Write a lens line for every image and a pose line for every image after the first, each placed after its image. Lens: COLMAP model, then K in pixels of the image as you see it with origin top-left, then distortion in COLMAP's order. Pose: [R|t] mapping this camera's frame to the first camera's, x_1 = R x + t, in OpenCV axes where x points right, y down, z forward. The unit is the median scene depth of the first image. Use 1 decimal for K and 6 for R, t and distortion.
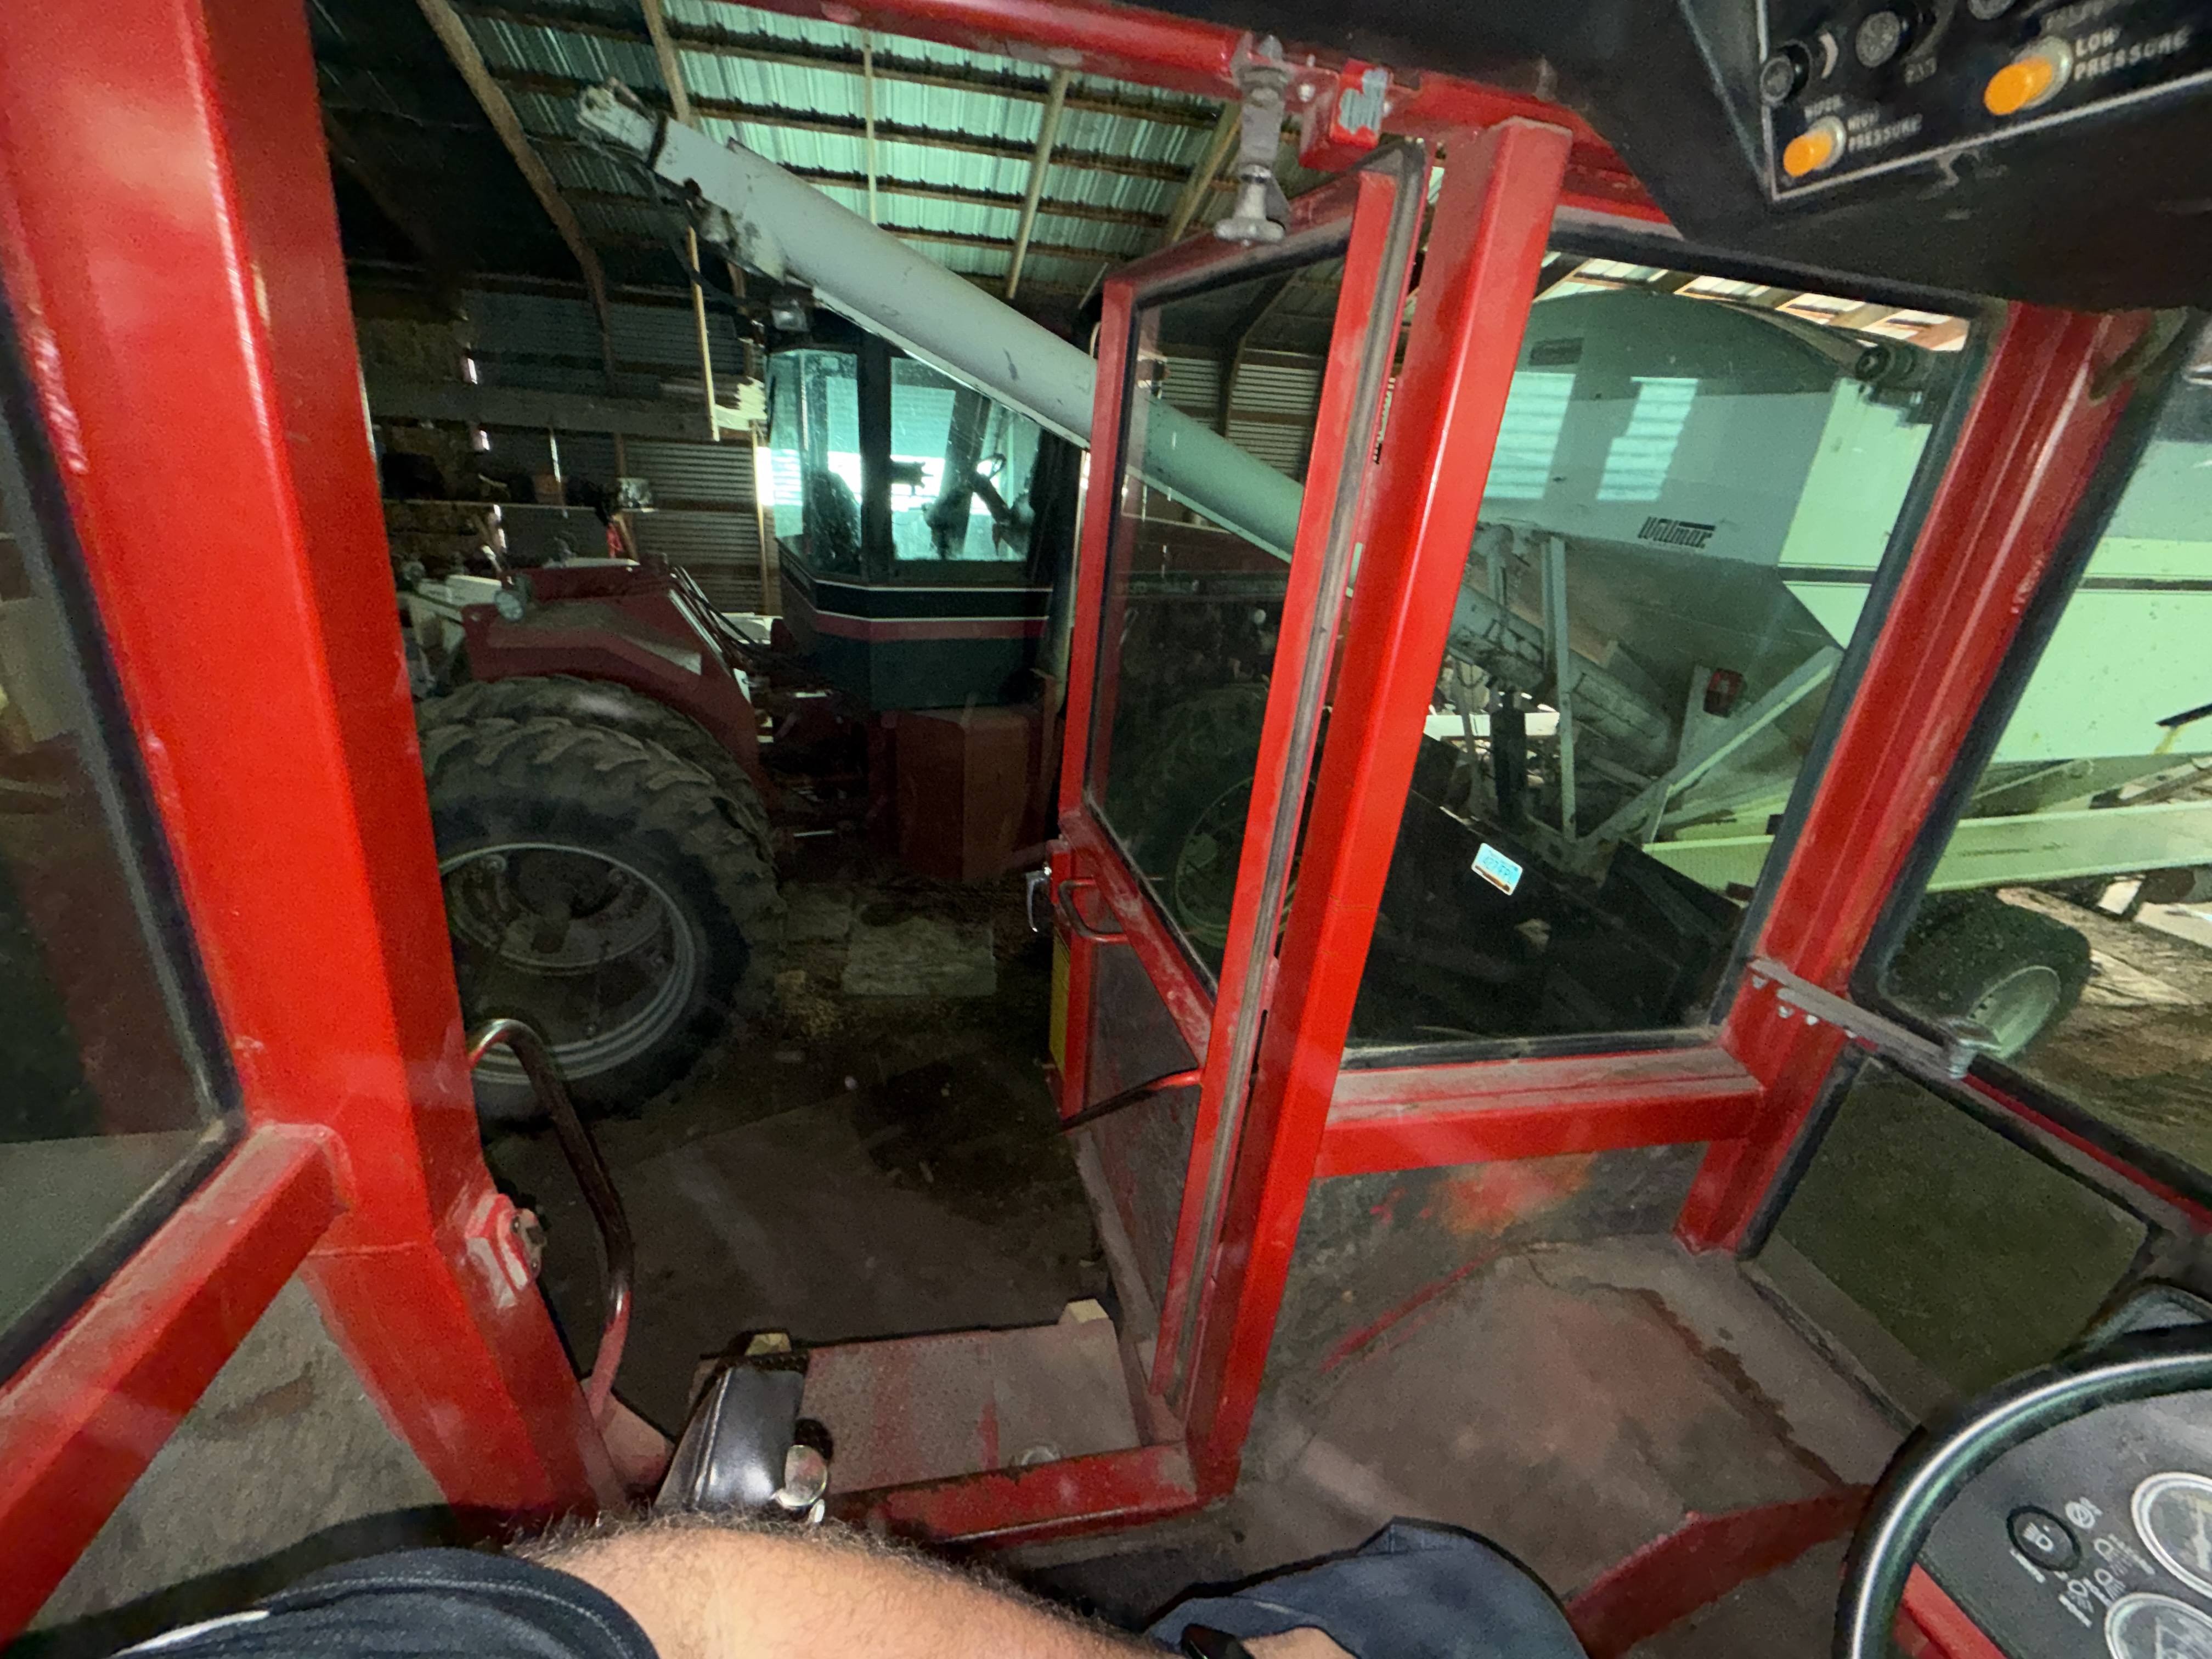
lens RADIAL K [[882.2, 0, 1101.6], [0, 882.2, 830.8], [0, 0, 1]] dist [0.002473, -0.000617]
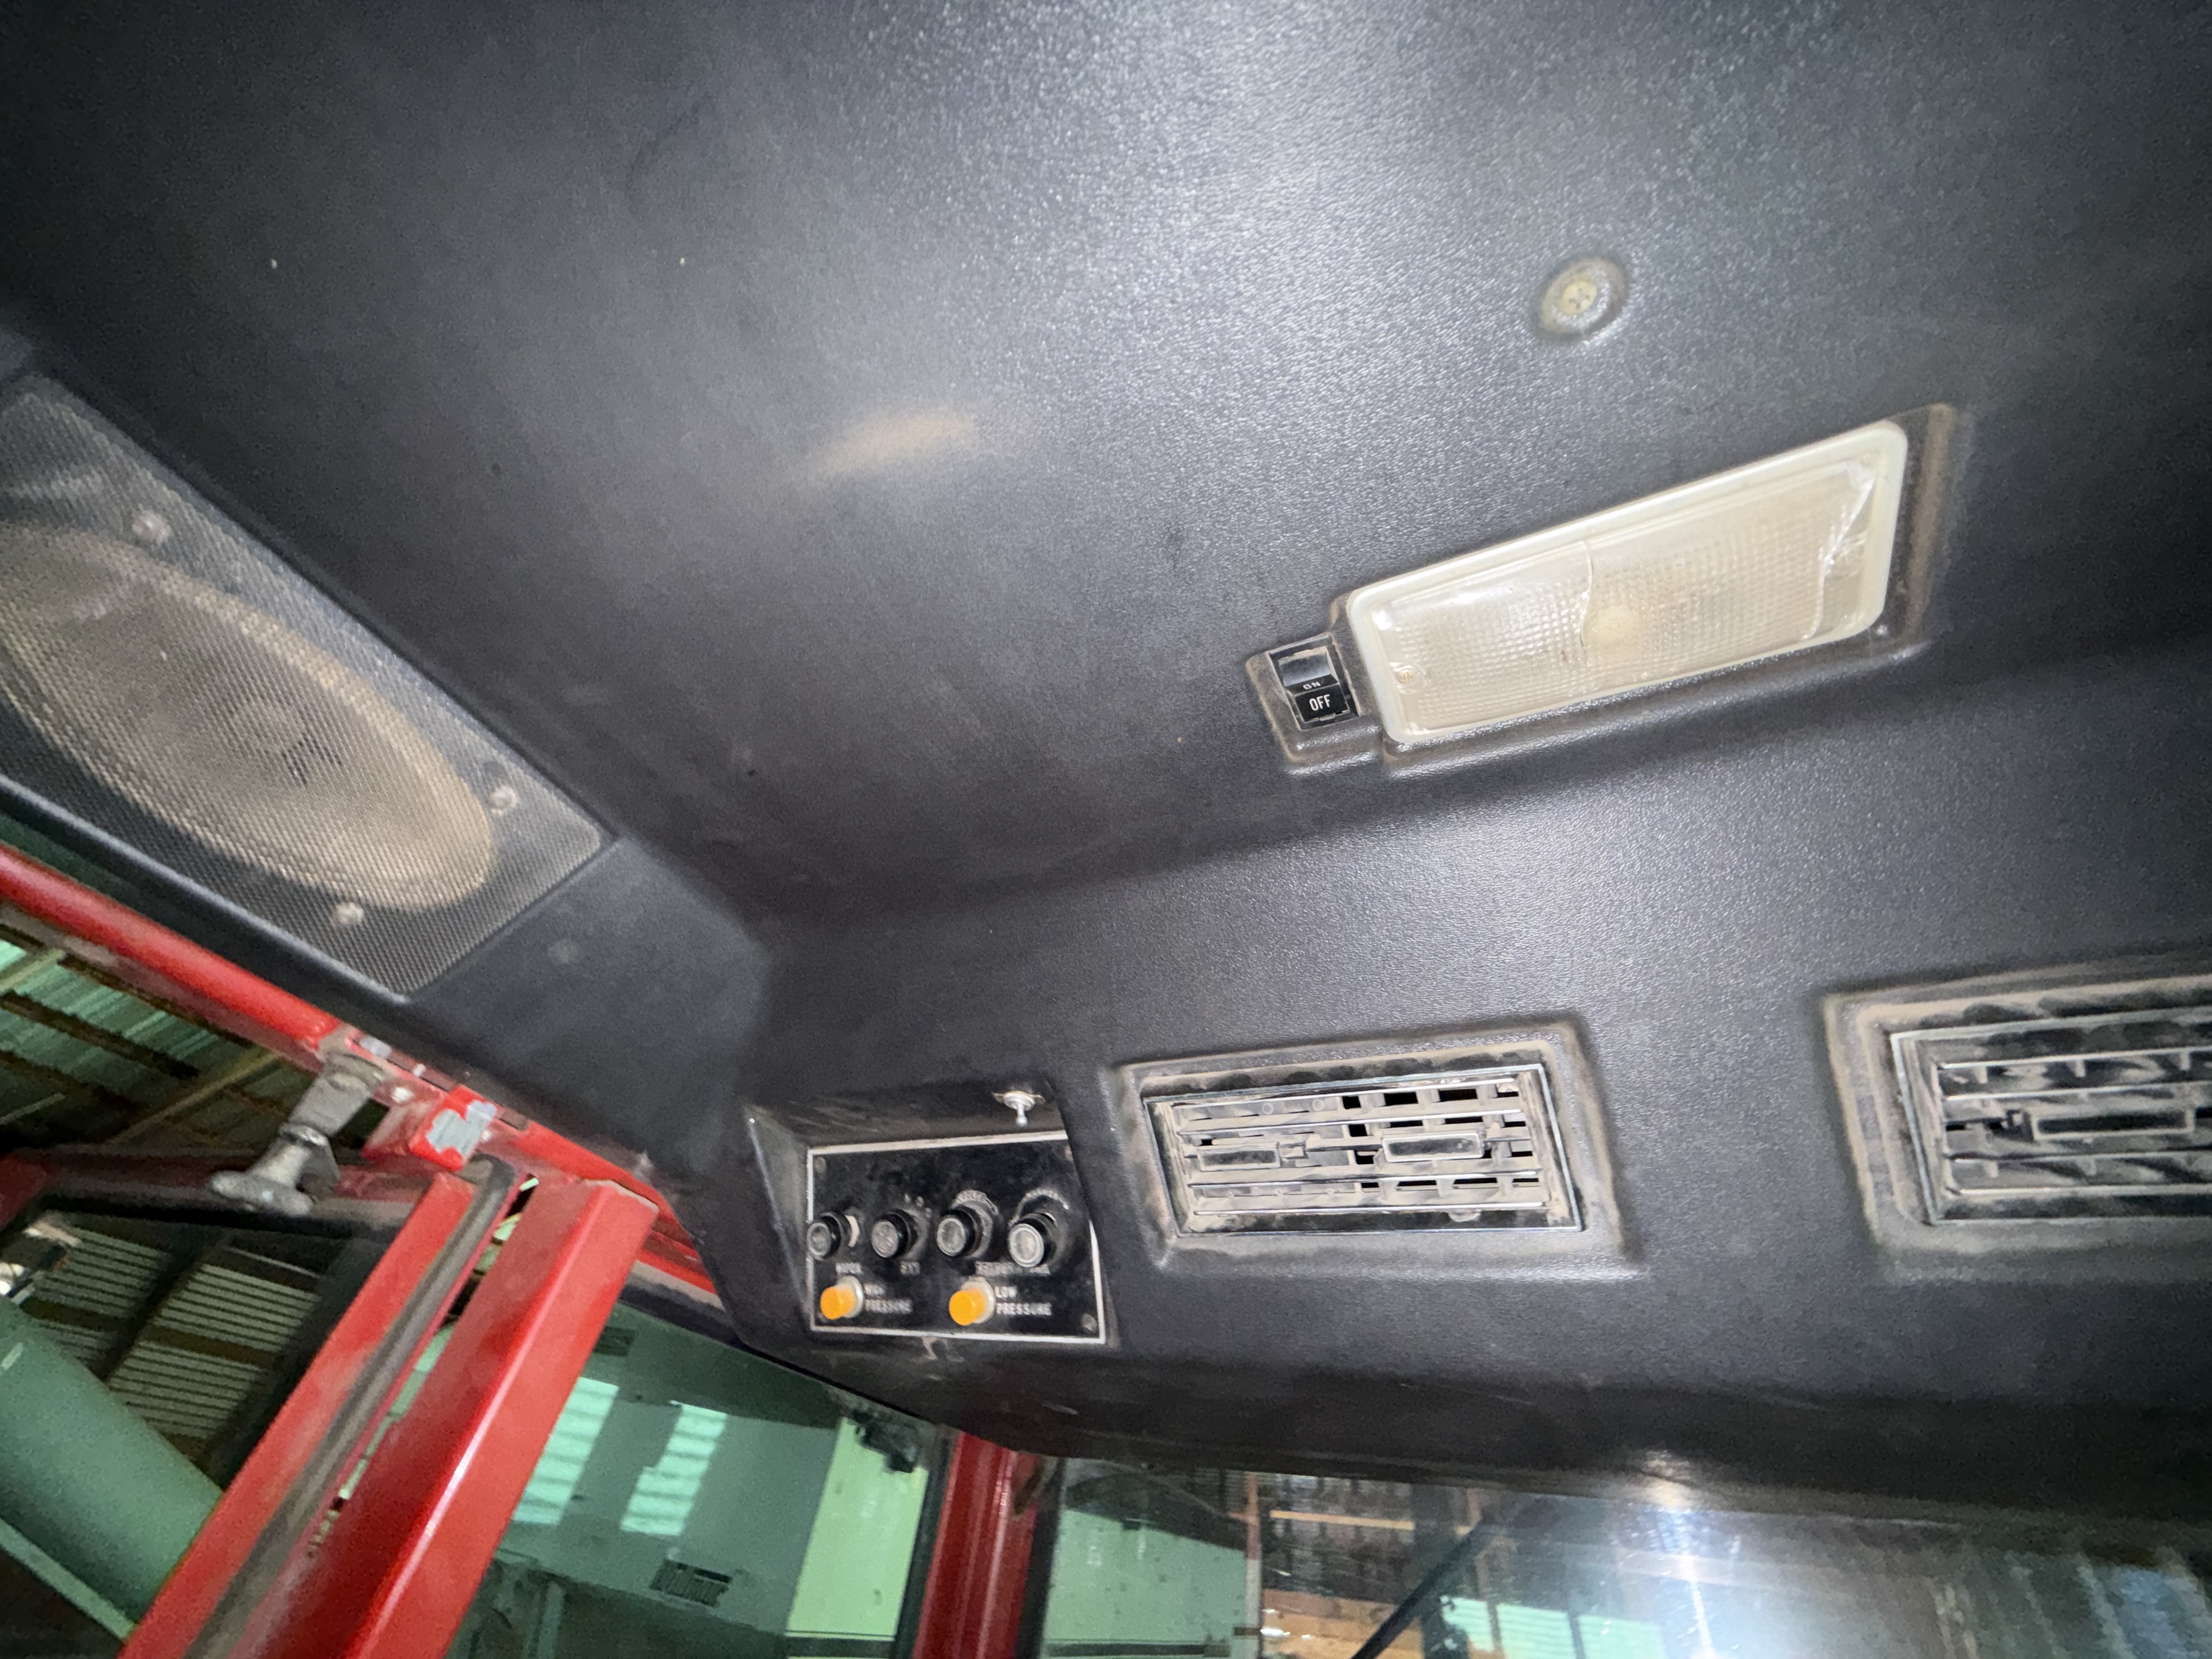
lens RADIAL K [[892.1, 0, 1106.0], [0, 892.1, 829.5], [0, 0, 1]] dist [-0.003951, -0.000174]
pose [[0.622059, 0.524096, 0.581692, 0.002543], [0.211219, 0.603059, -0.769224, -0.069151], [-0.753942, 0.601367, 0.264440, 0.019043]]
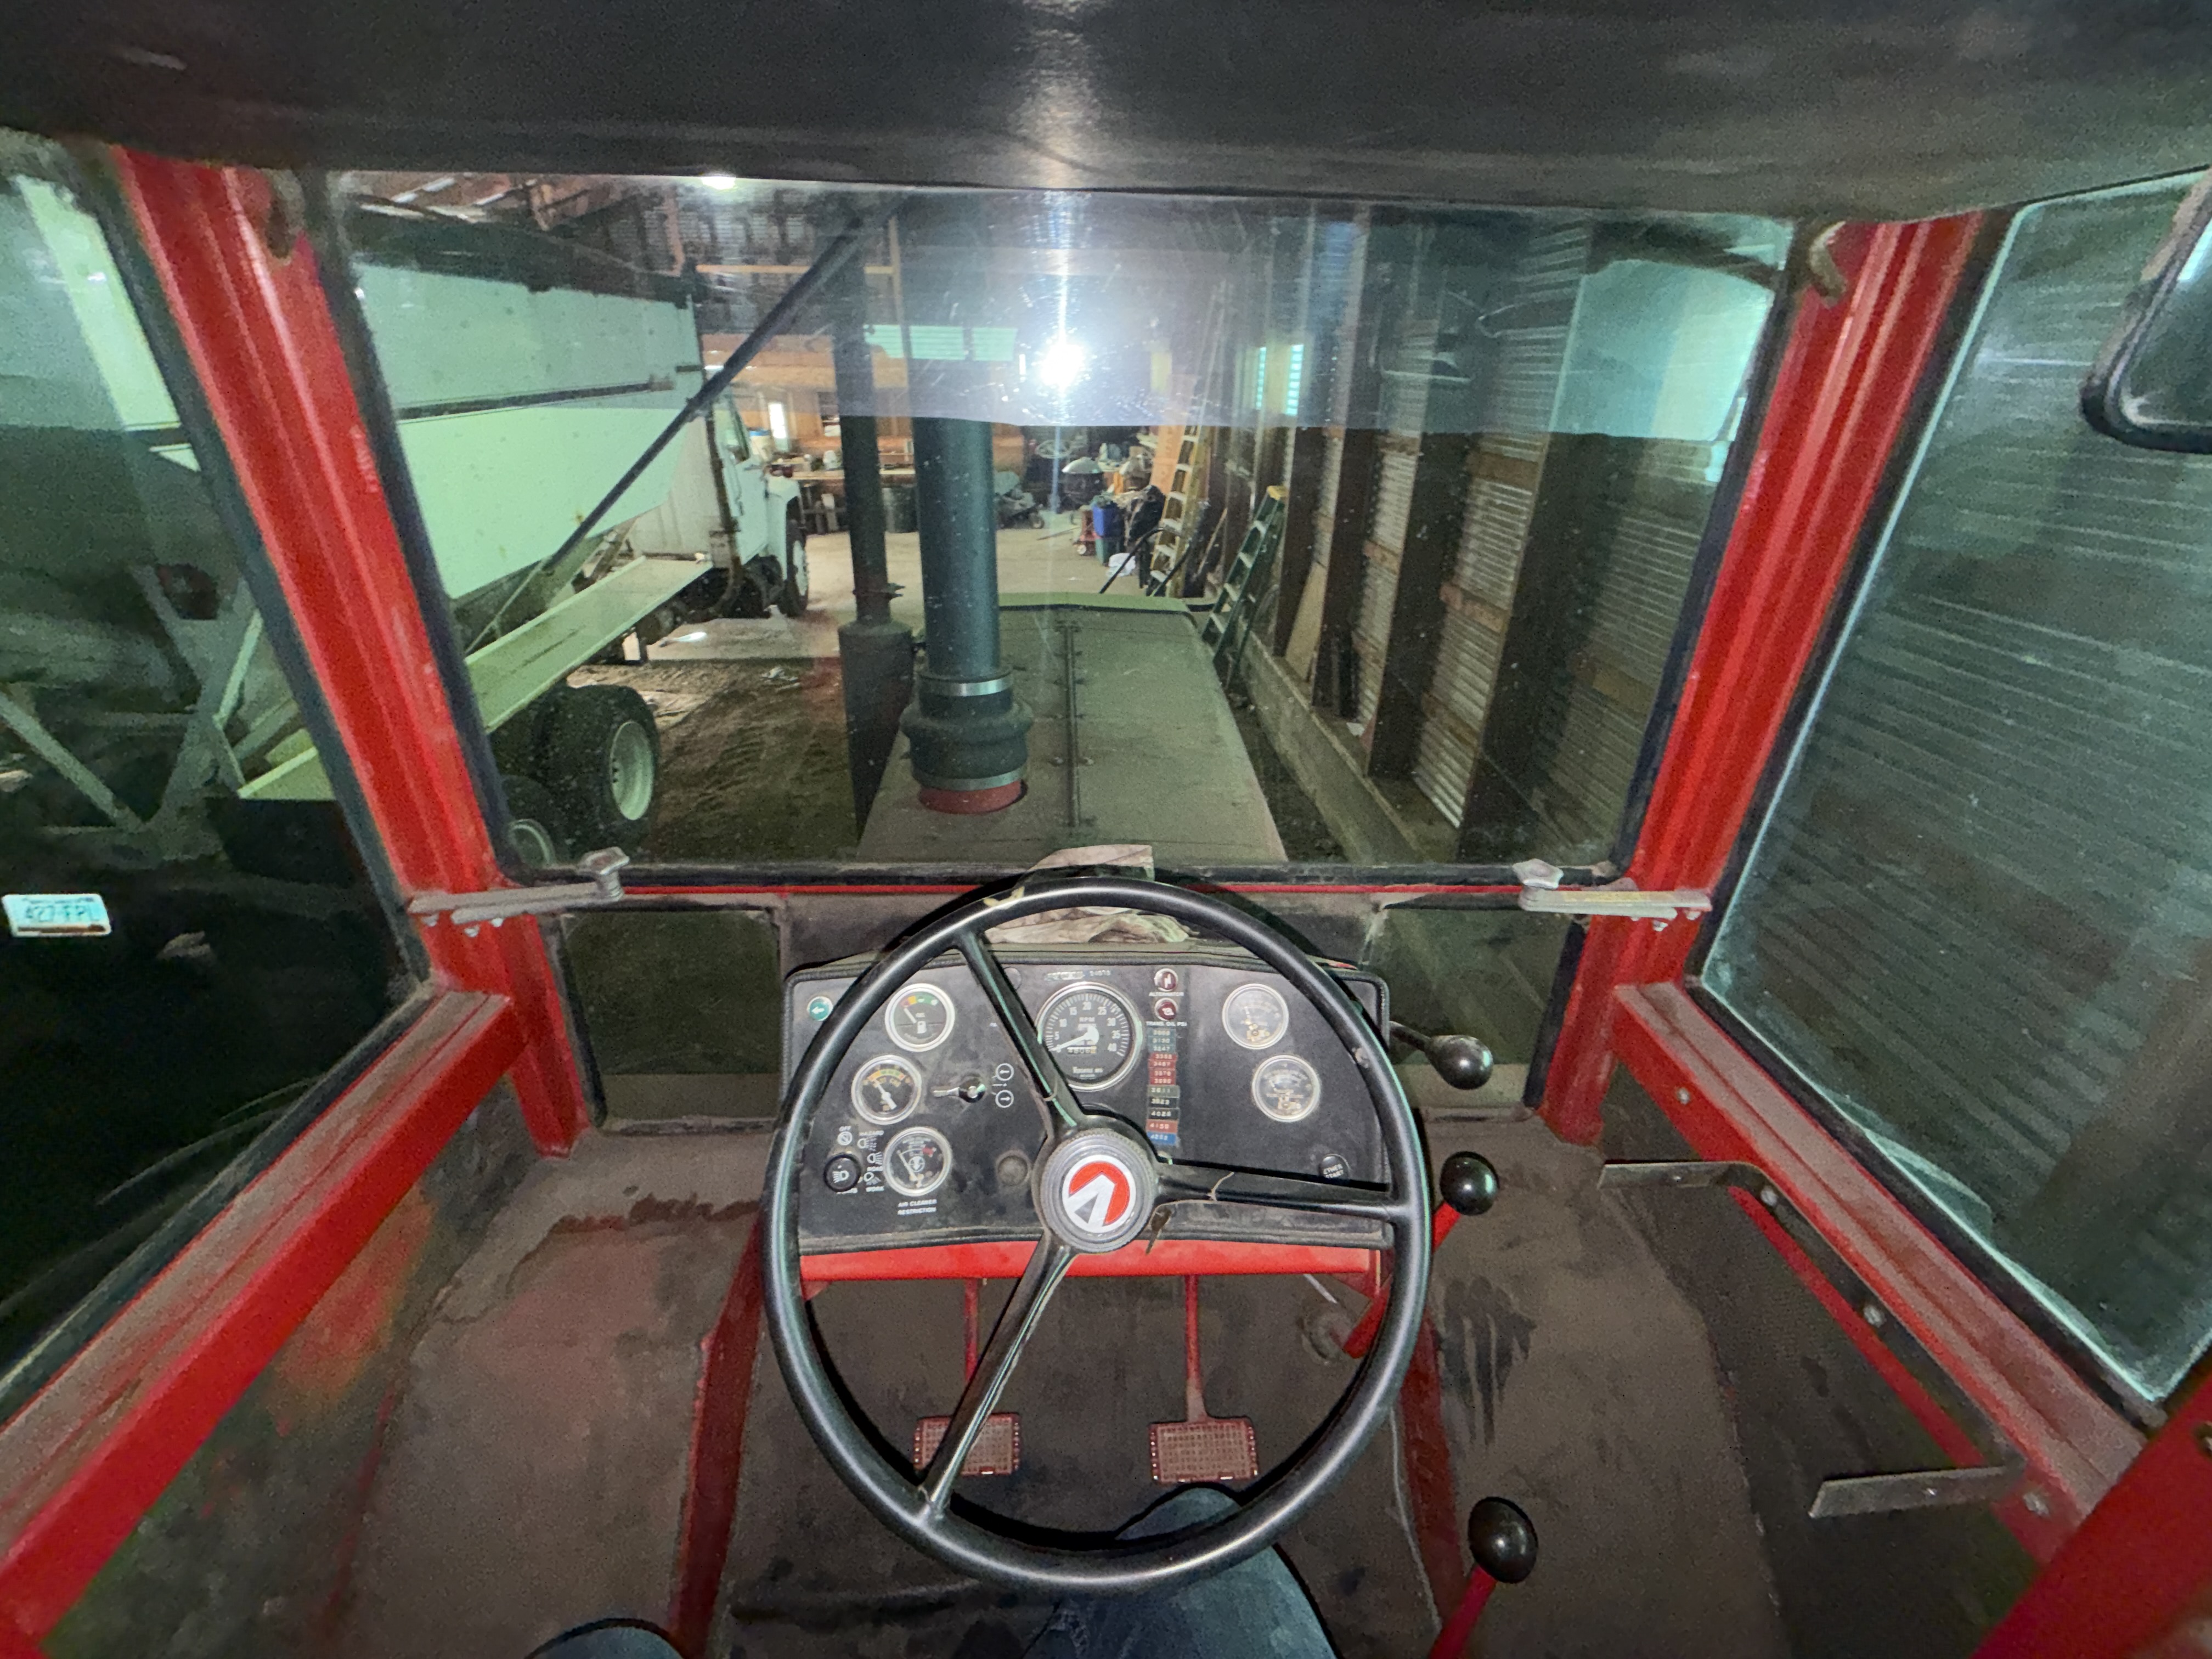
lens RADIAL K [[882.2, 0, 1101.6], [0, 882.2, 830.8], [0, 0, 1]] dist [0.002473, -0.000617]
pose [[0.164001, -0.506464, 0.846521, 0.111468], [0.362283, 0.829096, 0.425852, -0.046380], [-0.917526, 0.236840, 0.319456, 0.024600]]
